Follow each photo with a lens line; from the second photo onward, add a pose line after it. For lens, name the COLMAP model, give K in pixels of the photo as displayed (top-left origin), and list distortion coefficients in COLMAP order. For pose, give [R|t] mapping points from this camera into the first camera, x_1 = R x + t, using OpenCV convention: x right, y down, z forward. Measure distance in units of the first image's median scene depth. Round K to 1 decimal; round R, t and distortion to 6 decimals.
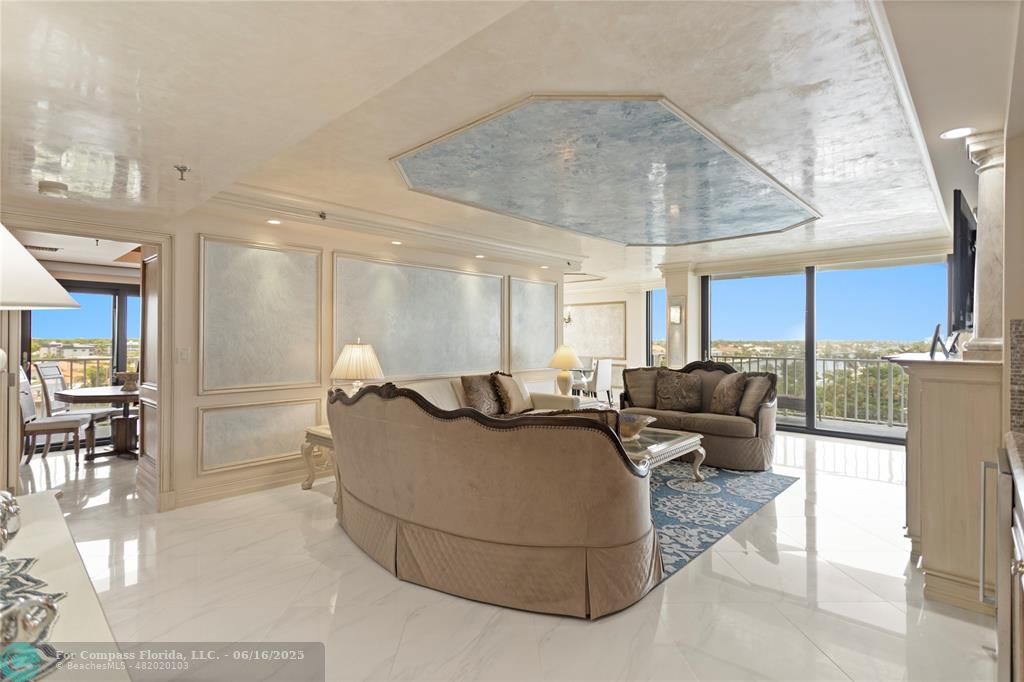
lens RADIAL K [[498.5, 0, 491.3], [0, 498.5, 340.4], [0, 0, 1]] dist [0.000681, 0.000155]
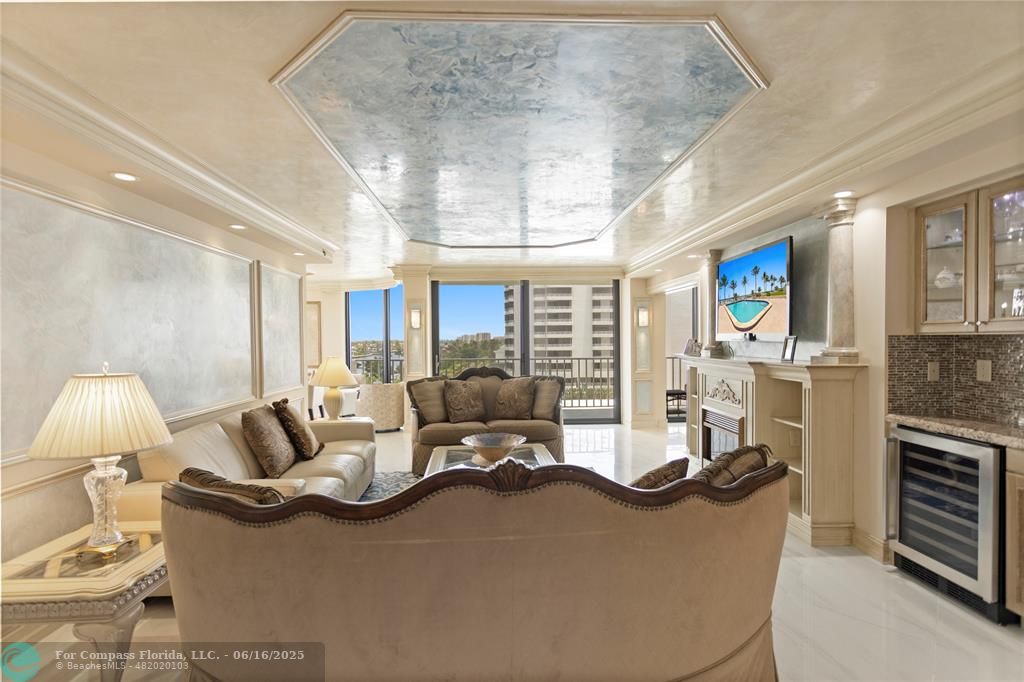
lens RADIAL K [[489.4, 0, 508.4], [0, 489.4, 346.8], [0, 0, 1]] dist [0.004074, 0.000121]
pose [[0.682697, -0.021809, 0.730376, -0.254790], [0.013178, 0.999759, 0.017535, -0.017066], [-0.730583, -0.002347, 0.682820, 0.299599]]
